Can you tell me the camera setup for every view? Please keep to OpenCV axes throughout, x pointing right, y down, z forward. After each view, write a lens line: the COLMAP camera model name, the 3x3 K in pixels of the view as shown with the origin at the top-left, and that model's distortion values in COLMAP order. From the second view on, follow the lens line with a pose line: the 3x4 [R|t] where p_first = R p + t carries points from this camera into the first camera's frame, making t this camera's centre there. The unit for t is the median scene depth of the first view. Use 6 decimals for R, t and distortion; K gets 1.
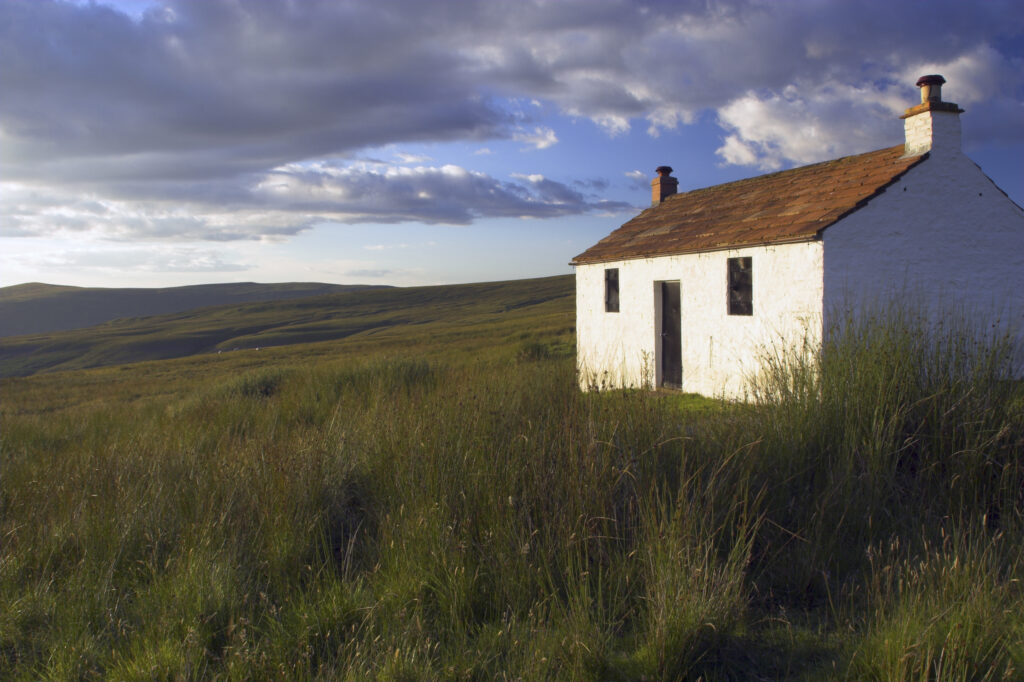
lens RADIAL K [[932.0, 0, 512.0], [0, 932.0, 341.0], [0, 0, 1]] dist [-0.121098, 0.085730]
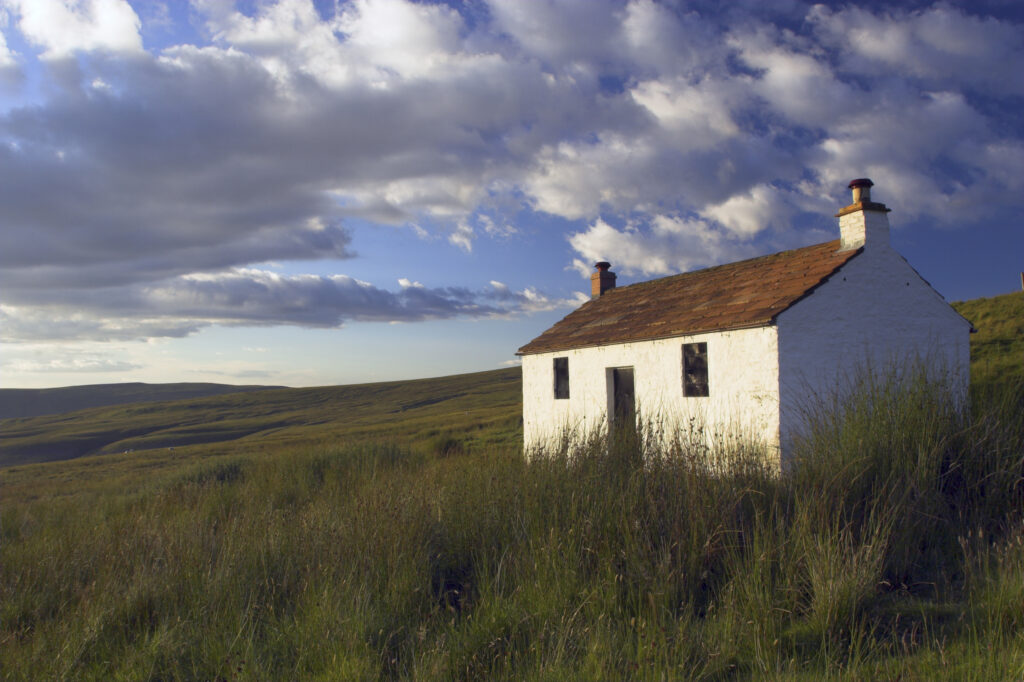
lens RADIAL K [[931.0, 0, 512.0], [0, 931.0, 341.0], [0, 0, 1]] dist [-0.121921, 0.084189]
pose [[0.993758, -0.001860, 0.111543, -0.070464], [0.013739, 0.994290, -0.105822, 0.015394], [-0.110709, 0.106694, 0.988109, -0.038521]]
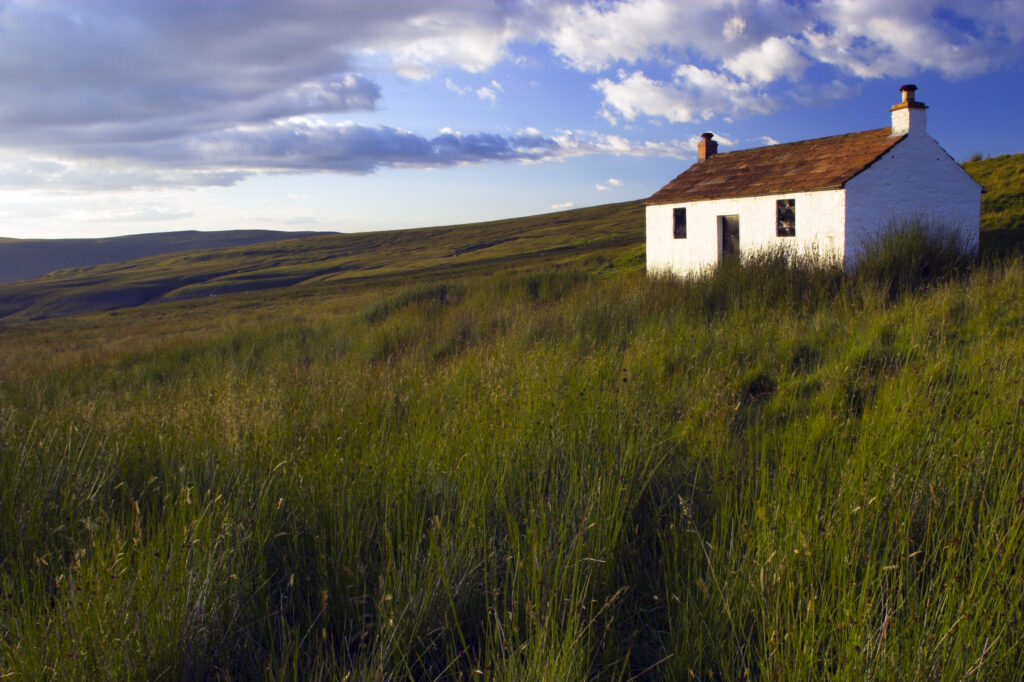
lens RADIAL K [[930.1, 0, 512.0], [0, 930.1, 341.0], [0, 0, 1]] dist [-0.133128, 0.114080]
pose [[0.998286, -0.018289, 0.055590, -0.248824], [0.014915, 0.998056, 0.060505, 0.038771], [-0.056588, -0.059572, 0.996619, -0.432247]]
